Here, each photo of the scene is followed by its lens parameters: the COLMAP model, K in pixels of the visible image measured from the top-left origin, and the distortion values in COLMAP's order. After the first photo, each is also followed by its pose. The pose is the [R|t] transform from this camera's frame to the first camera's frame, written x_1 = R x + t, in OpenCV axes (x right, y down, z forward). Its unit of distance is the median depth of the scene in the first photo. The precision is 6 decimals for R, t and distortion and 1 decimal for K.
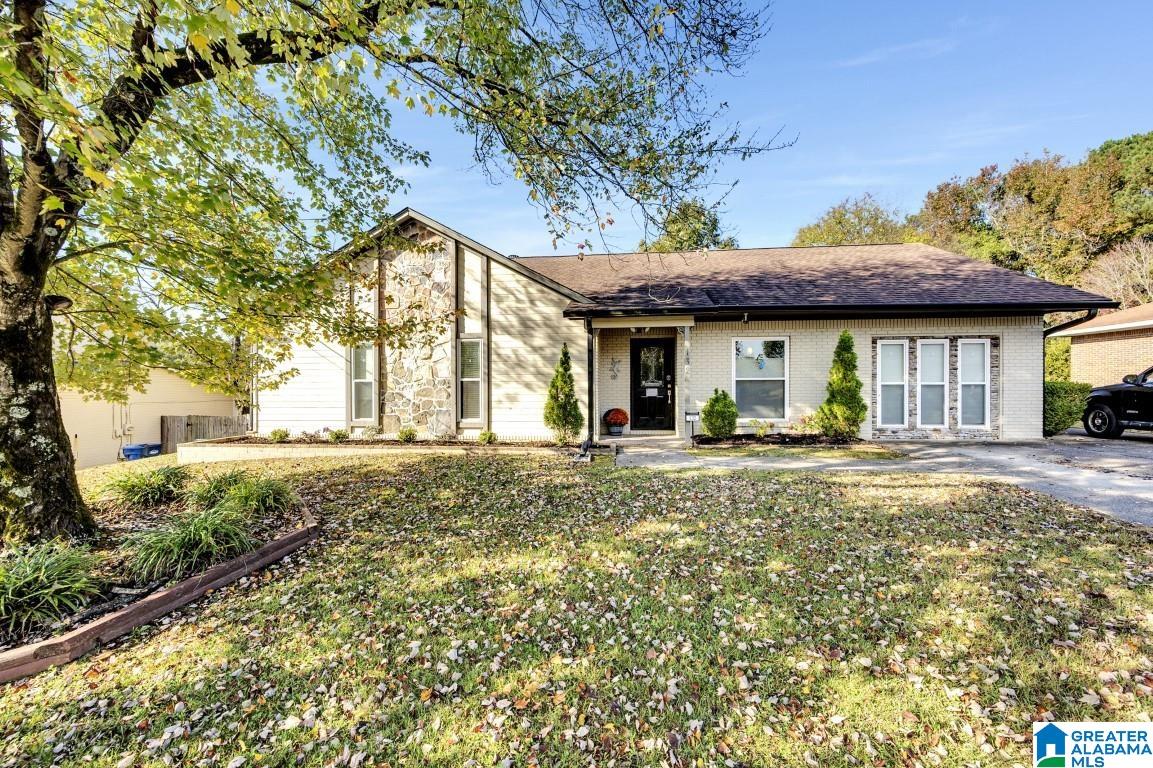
lens RADIAL K [[451.7, 0, 577.9], [0, 451.7, 386.3], [0, 0, 1]] dist [0.001404, 0.000444]
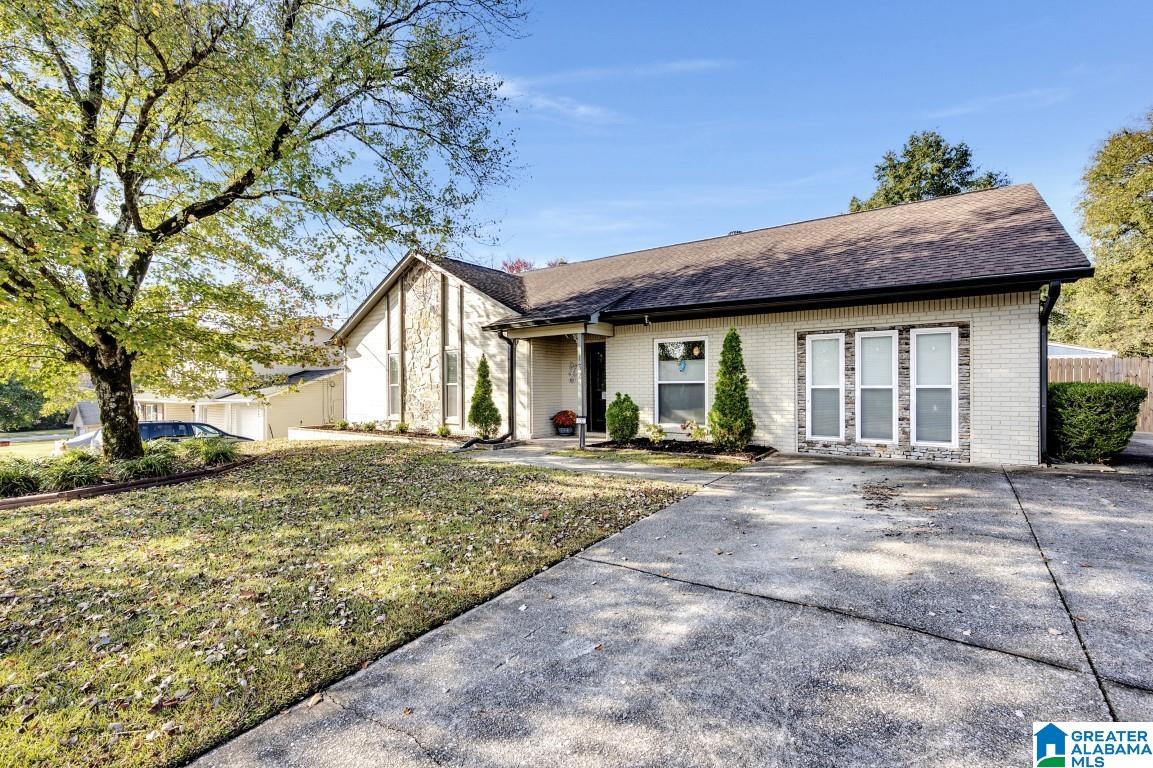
lens RADIAL K [[512.1, 0, 575.8], [0, 512.1, 386.1], [0, 0, 1]] dist [-0.005803, -0.000209]
pose [[0.875485, -0.002551, -0.483239, 1.238374], [0.004349, 0.999987, 0.002601, -0.020209], [0.483226, -0.004379, 0.875485, -0.062316]]
